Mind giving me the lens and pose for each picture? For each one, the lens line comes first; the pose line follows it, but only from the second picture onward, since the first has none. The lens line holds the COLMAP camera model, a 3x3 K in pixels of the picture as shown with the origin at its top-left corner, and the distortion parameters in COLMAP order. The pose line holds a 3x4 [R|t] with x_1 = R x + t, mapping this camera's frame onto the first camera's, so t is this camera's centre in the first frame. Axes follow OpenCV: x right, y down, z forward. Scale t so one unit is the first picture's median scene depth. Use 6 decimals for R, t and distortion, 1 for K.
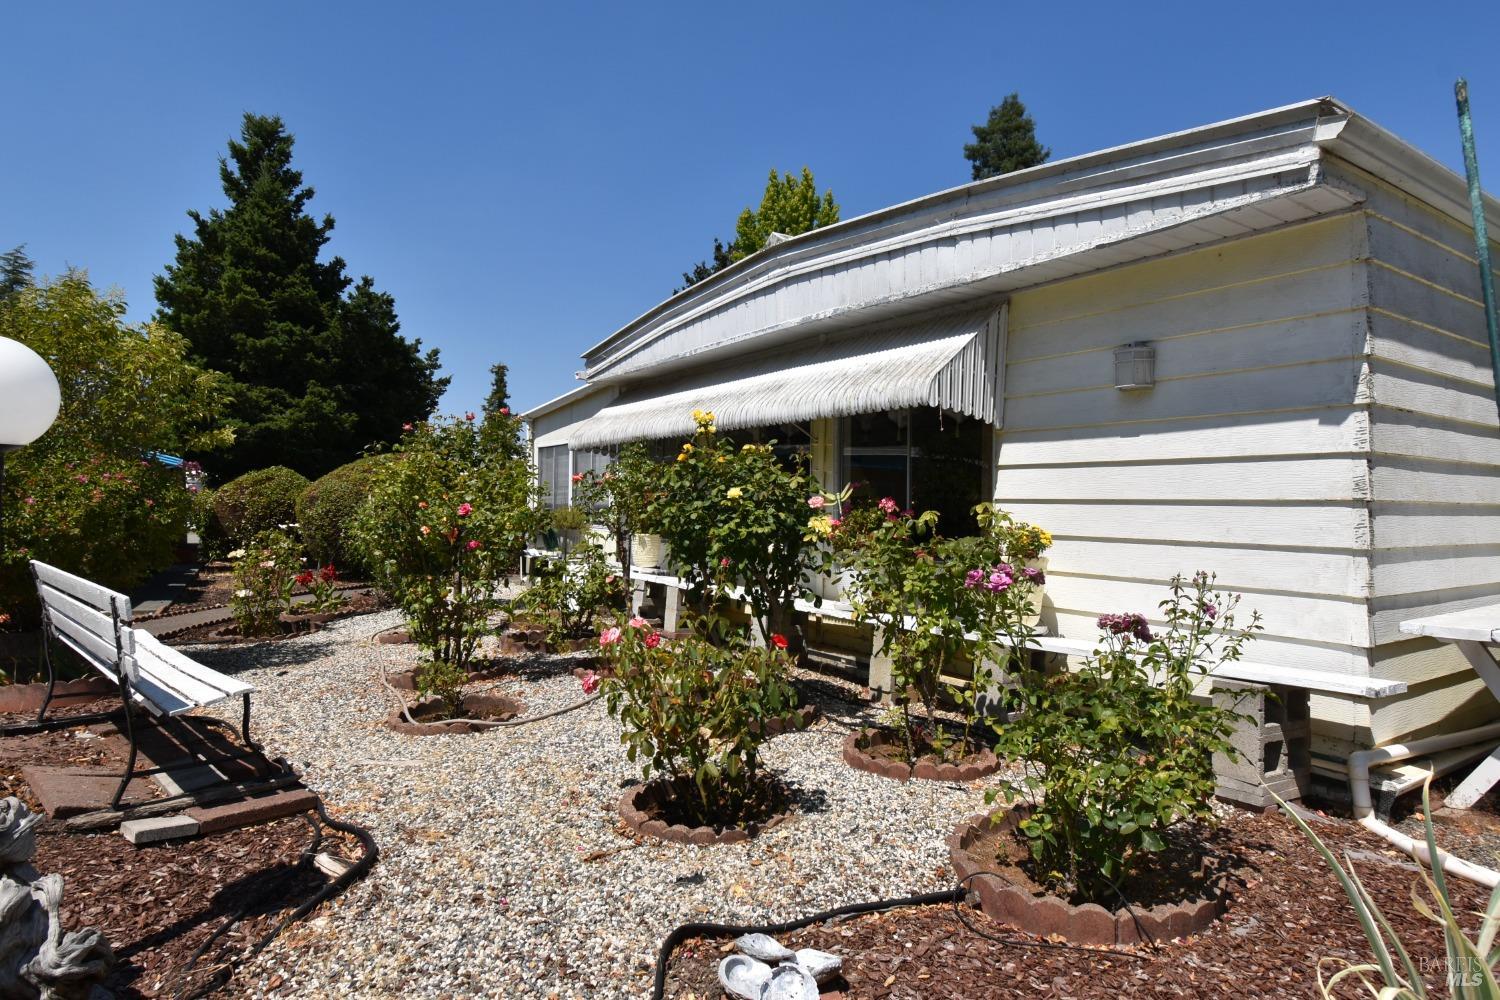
lens RADIAL K [[859.7, 0, 748.6], [0, 859.7, 504.6], [0, 0, 1]] dist [0.004970, 0.002925]
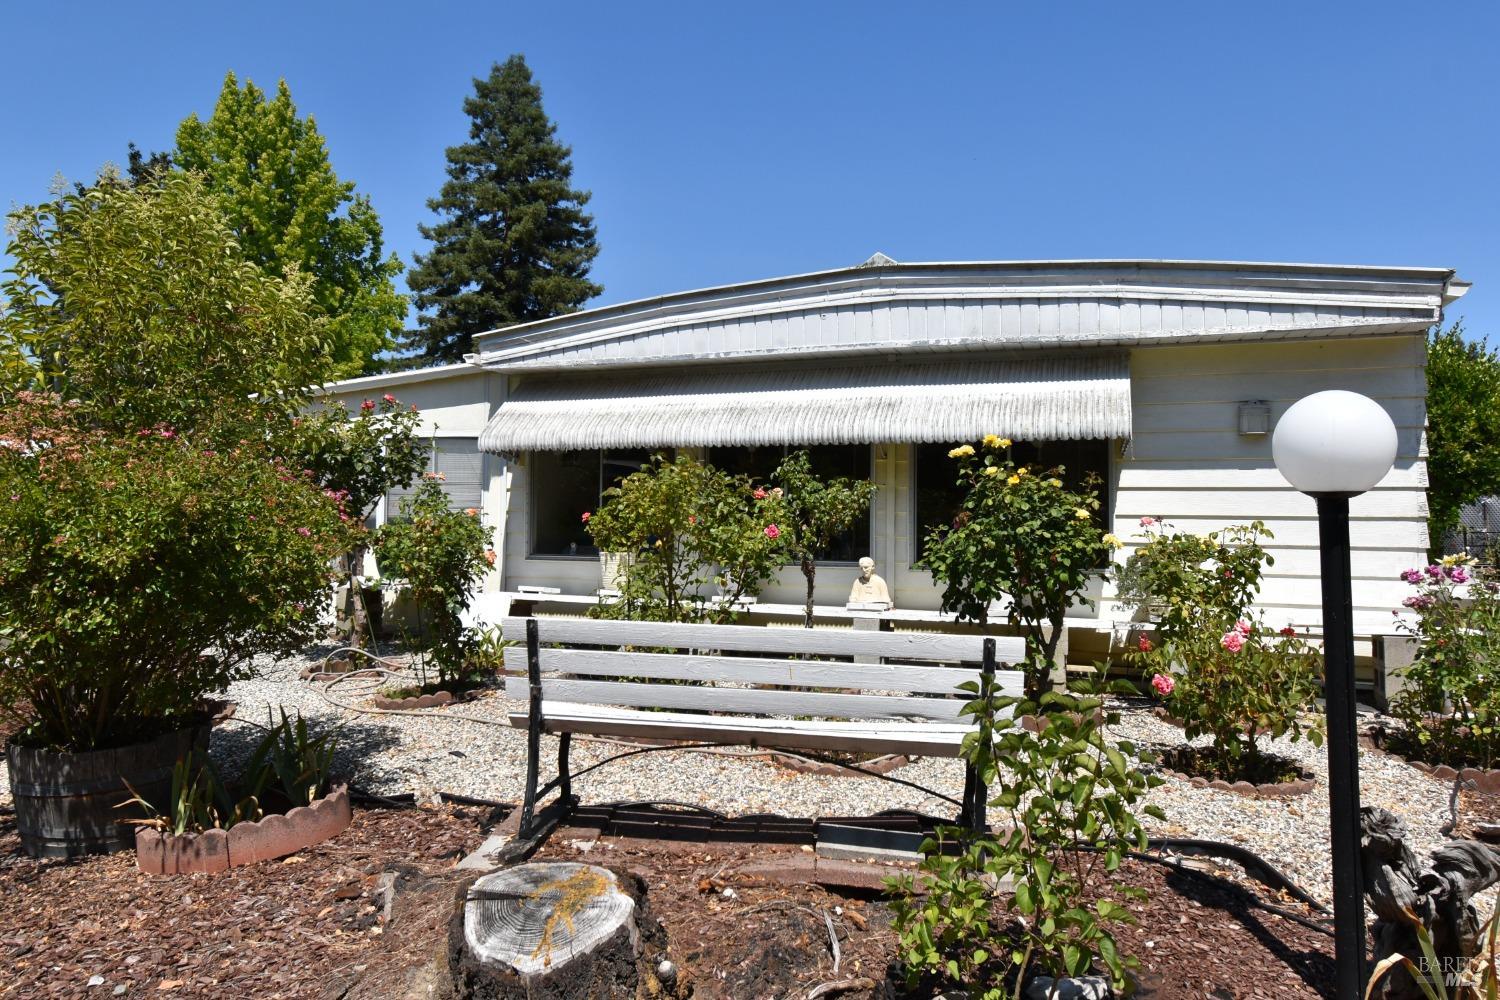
lens RADIAL K [[994.4, 0, 739.6], [0, 994.4, 492.8], [0, 0, 1]] dist [-0.000281, 0.004120]
pose [[0.812727, 0.004034, 0.582630, -0.805910], [0.003303, 0.999928, -0.011532, -0.019625], [-0.582635, 0.011297, 0.812656, 0.143151]]
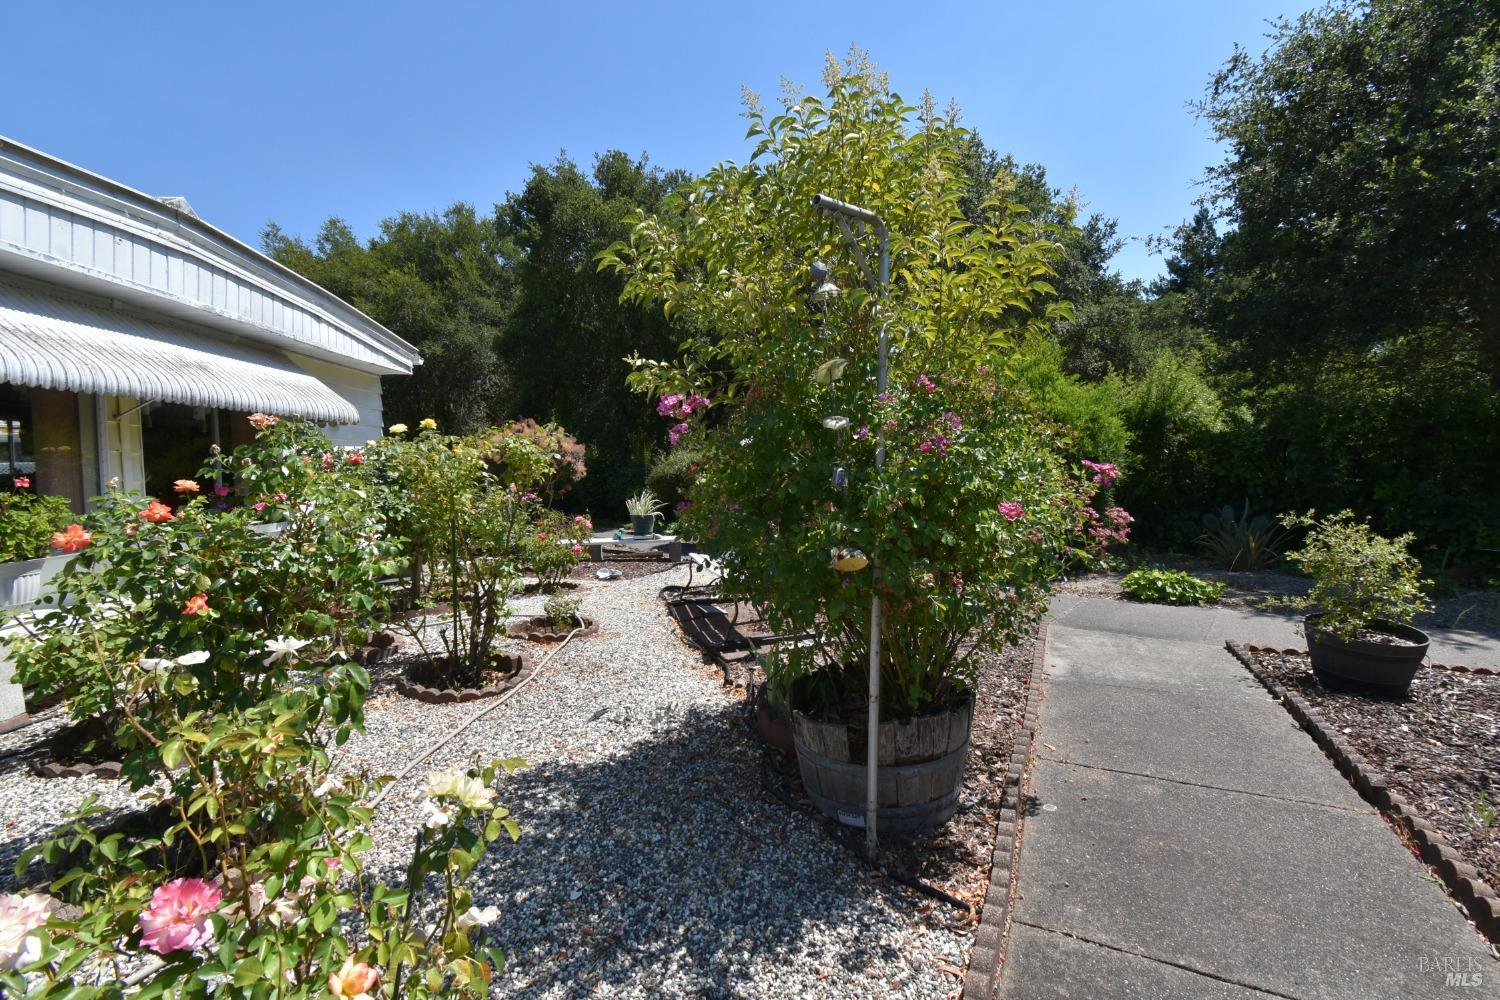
lens RADIAL K [[677.5, 0, 737.4], [0, 677.5, 494.8], [0, 0, 1]] dist [0.006033, -0.003056]
pose [[-0.841357, -0.003820, 0.540466, -0.889113], [0.025836, 0.998548, 0.047277, -0.015361], [-0.539862, 0.053740, -0.840036, 1.333873]]
